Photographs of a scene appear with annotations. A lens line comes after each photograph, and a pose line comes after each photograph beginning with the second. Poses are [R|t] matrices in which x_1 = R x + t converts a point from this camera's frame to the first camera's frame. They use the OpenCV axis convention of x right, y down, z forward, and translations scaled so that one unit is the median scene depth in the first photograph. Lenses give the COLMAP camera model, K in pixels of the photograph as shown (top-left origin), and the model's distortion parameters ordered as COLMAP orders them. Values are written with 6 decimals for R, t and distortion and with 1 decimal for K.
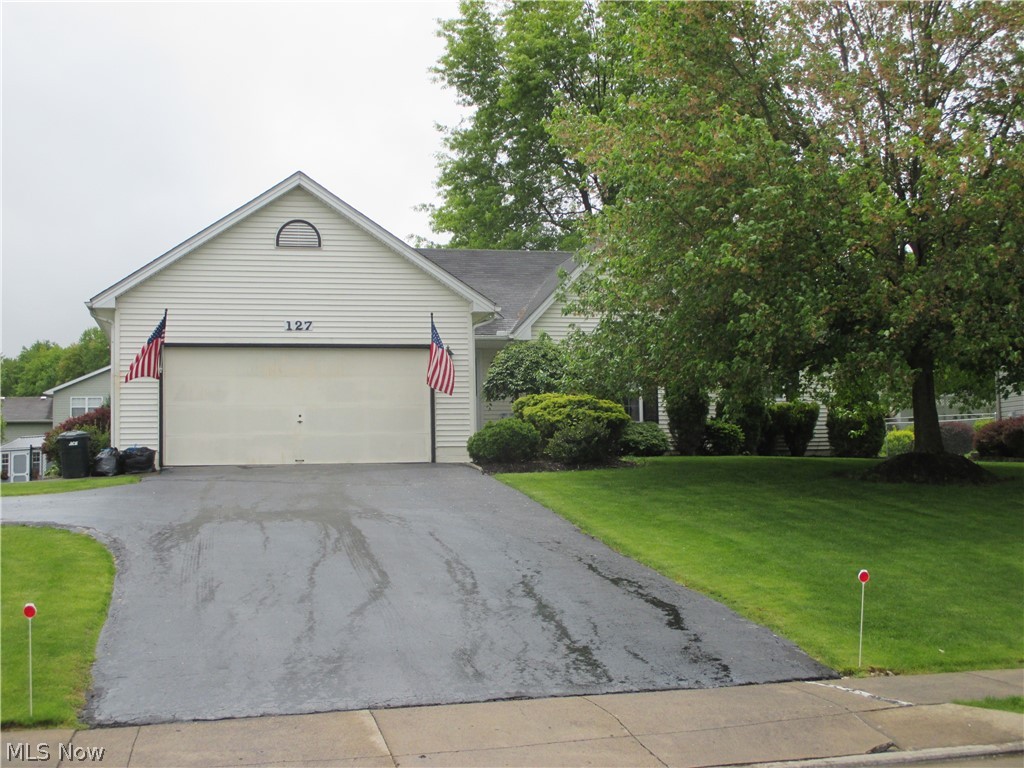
lens RADIAL K [[1483.4, 0, 512.2], [0, 1483.4, 355.5], [0, 0, 1]] dist [0.140243, -0.002347]
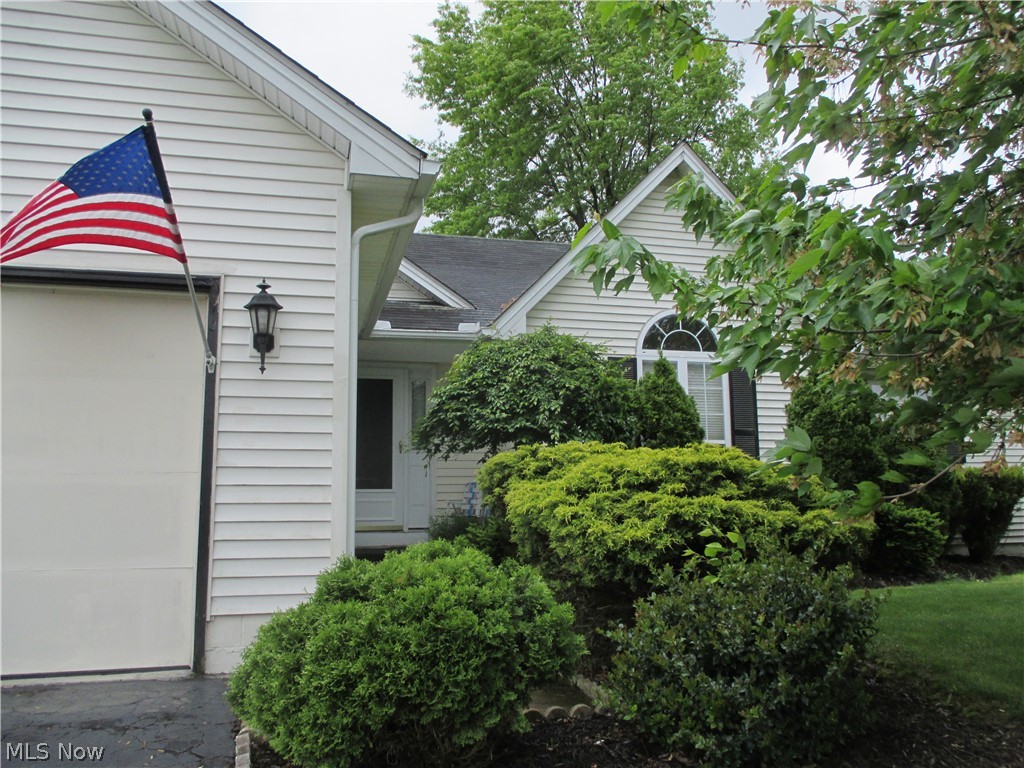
lens RADIAL K [[852.1, 0, 512.0], [0, 852.1, 384.0], [0, 0, 1]] dist [-0.017708, 0.000246]
pose [[0.999847, 0.012460, 0.012281, 0.005998], [-0.011830, 0.998674, -0.050109, 0.022633], [-0.012889, 0.049956, 0.998668, 0.810528]]
